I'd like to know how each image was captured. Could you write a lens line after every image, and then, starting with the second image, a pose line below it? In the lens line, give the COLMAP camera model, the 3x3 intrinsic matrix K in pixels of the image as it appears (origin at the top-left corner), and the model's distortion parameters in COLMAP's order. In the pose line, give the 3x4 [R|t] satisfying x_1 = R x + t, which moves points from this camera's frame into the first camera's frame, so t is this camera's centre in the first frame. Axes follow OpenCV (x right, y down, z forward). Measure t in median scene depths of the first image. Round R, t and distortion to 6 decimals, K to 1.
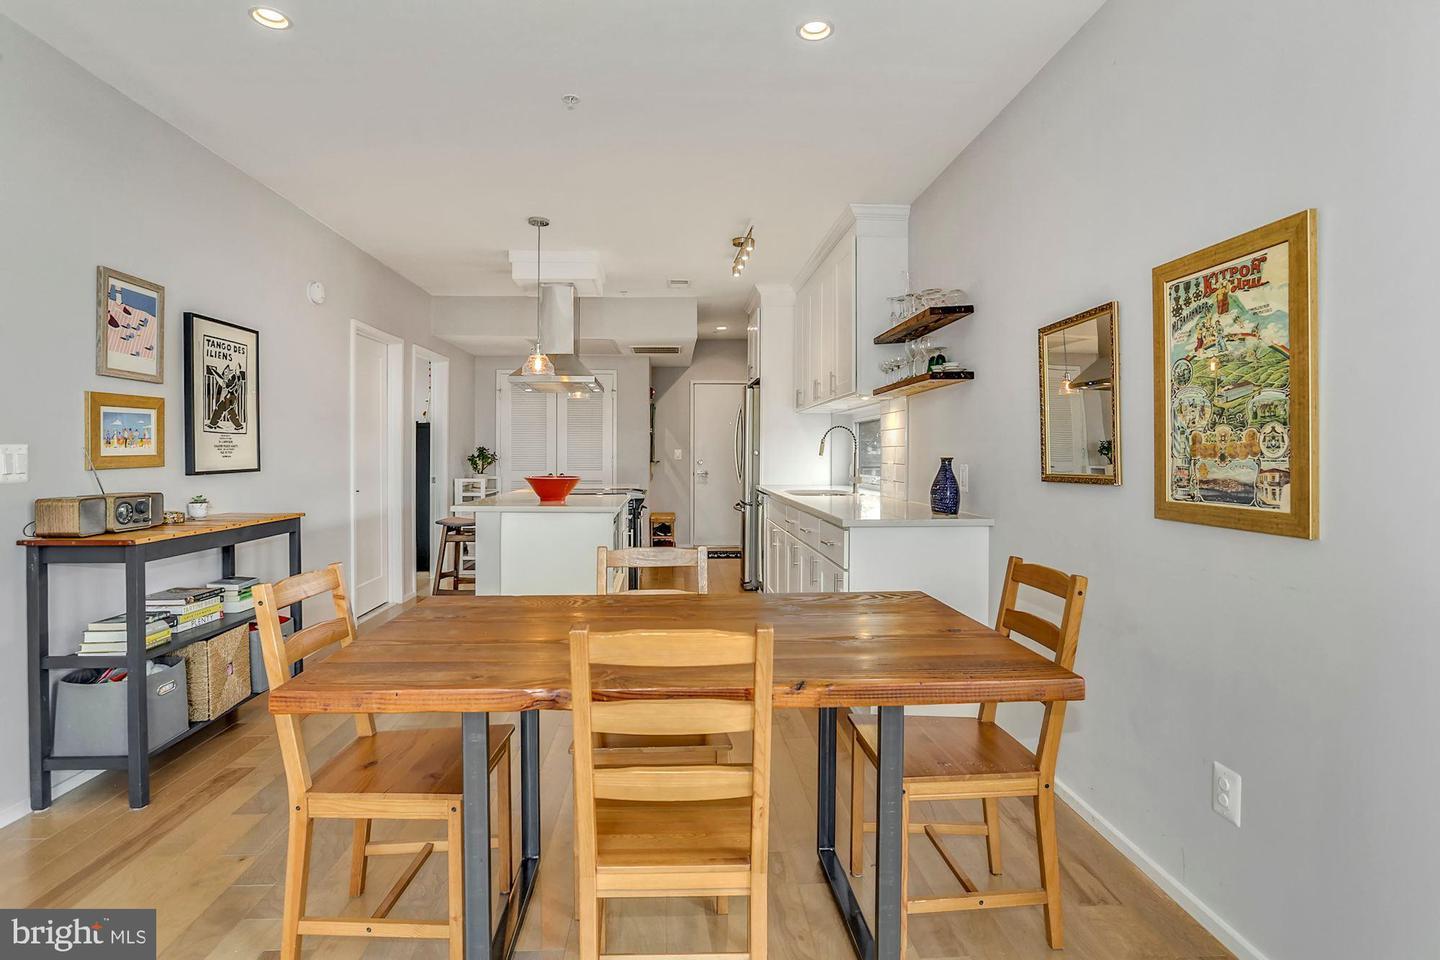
lens RADIAL K [[730.0, 0, 712.6], [0, 730.0, 447.8], [0, 0, 1]] dist [-0.037085, 0.000071]
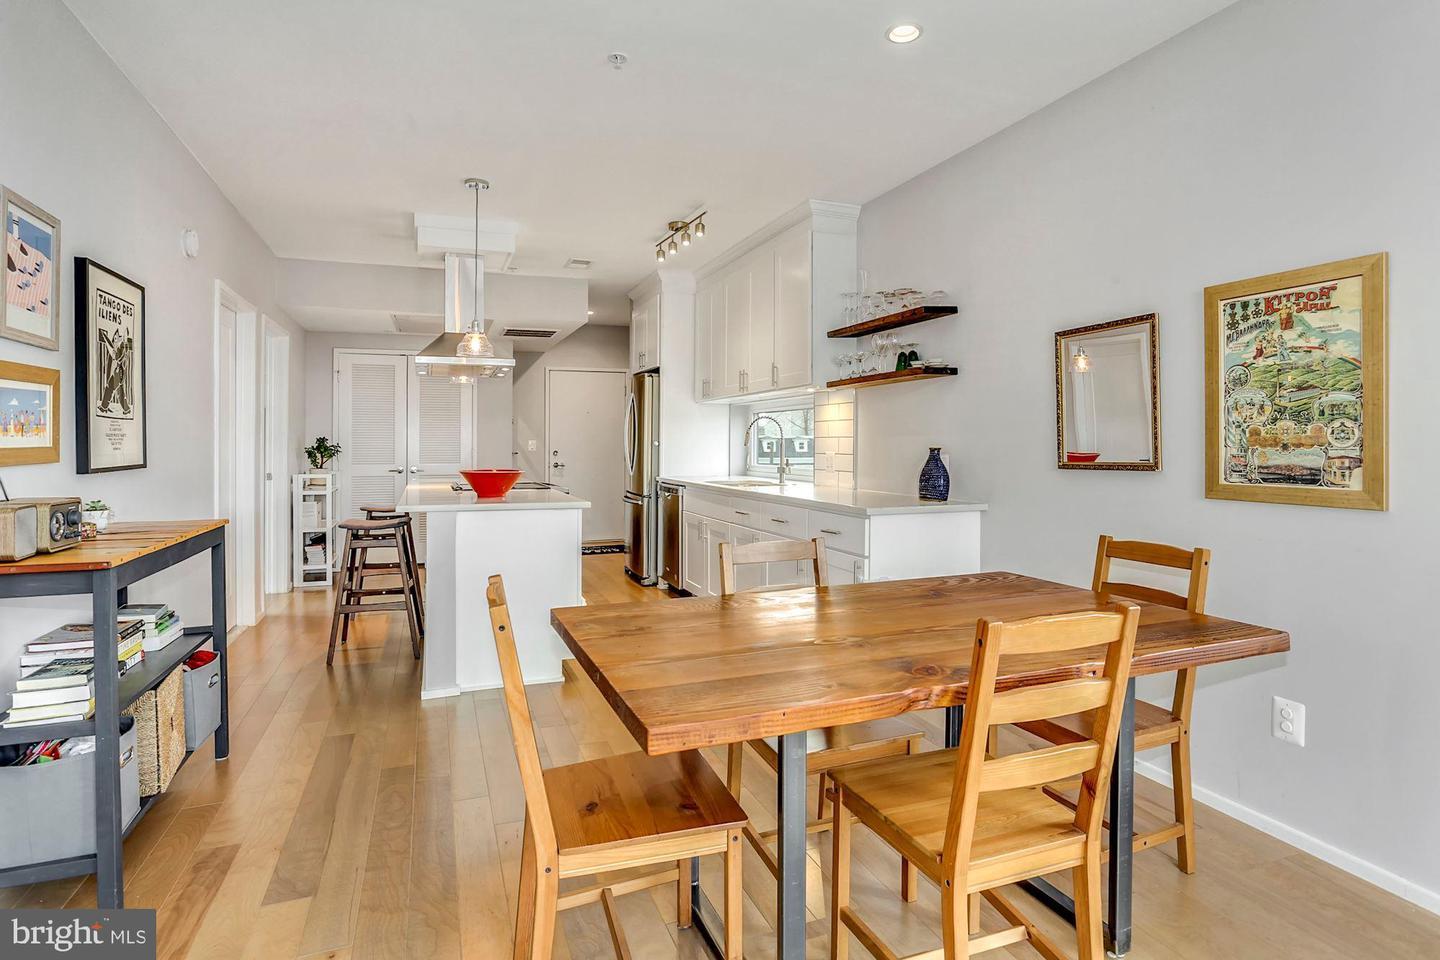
lens RADIAL K [[746.4, 0, 718.3], [0, 746.4, 440.4], [0, 0, 1]] dist [-0.032283, 0.000466]
pose [[0.950069, 0.001032, 0.312037, -0.546575], [-0.001708, 0.999997, 0.001892, 0.001394], [-0.312034, -0.002330, 0.950068, 0.102275]]
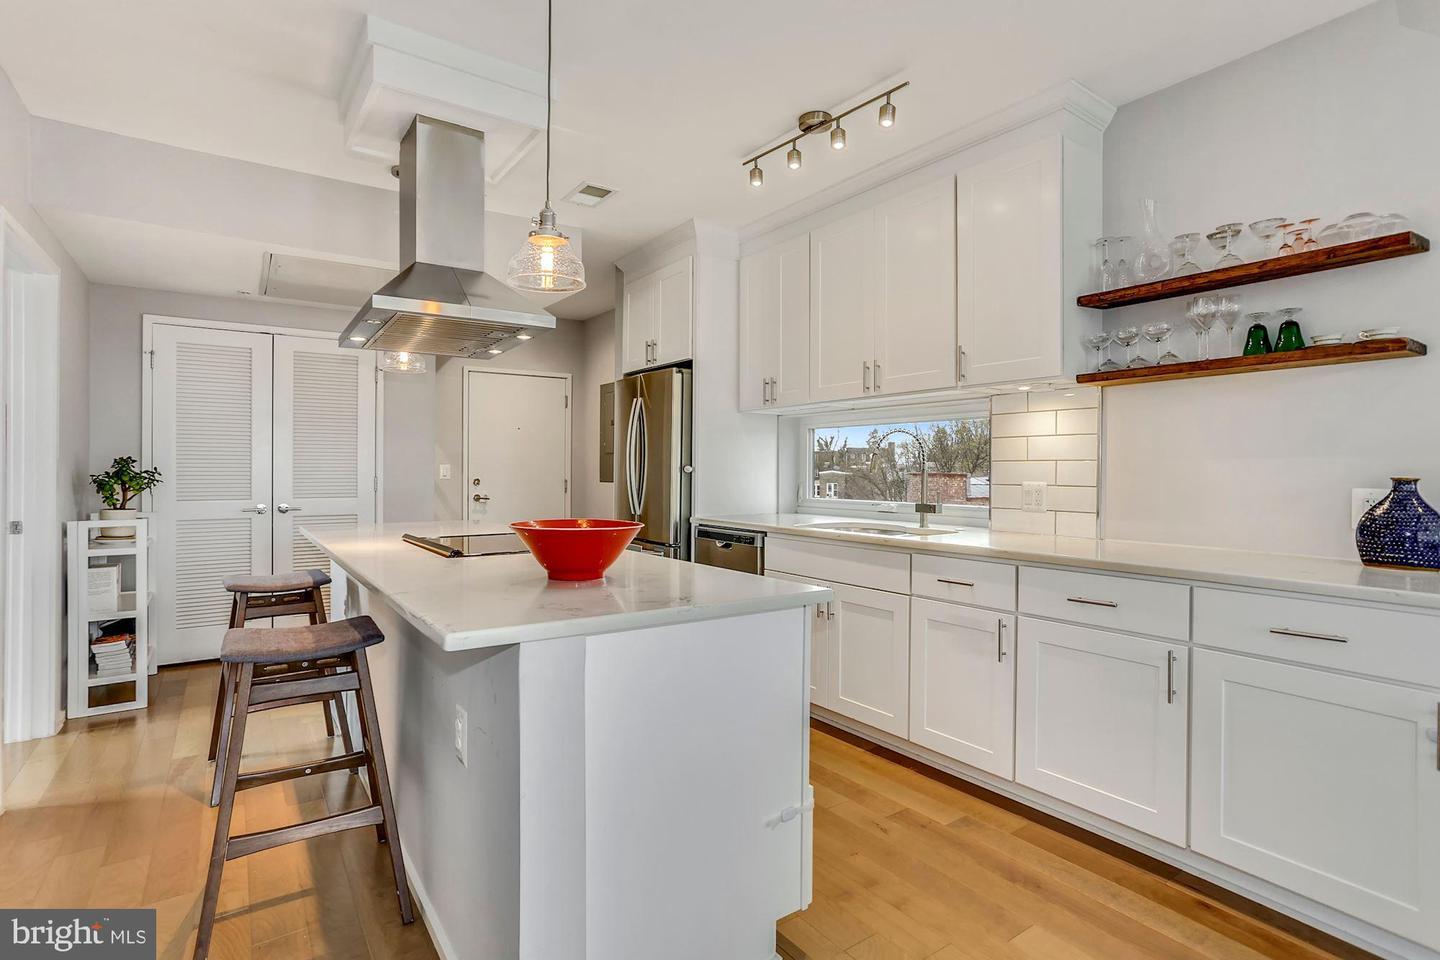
lens RADIAL K [[709.5, 0, 723.1], [0, 709.5, 474.0], [0, 0, 1]] dist [-0.035742, 0.019166]
pose [[0.843932, -0.000418, 0.536450, -0.847317], [-0.006092, 0.999928, 0.010363, 0.012444], [-0.536416, -0.012014, 0.843868, 1.358755]]
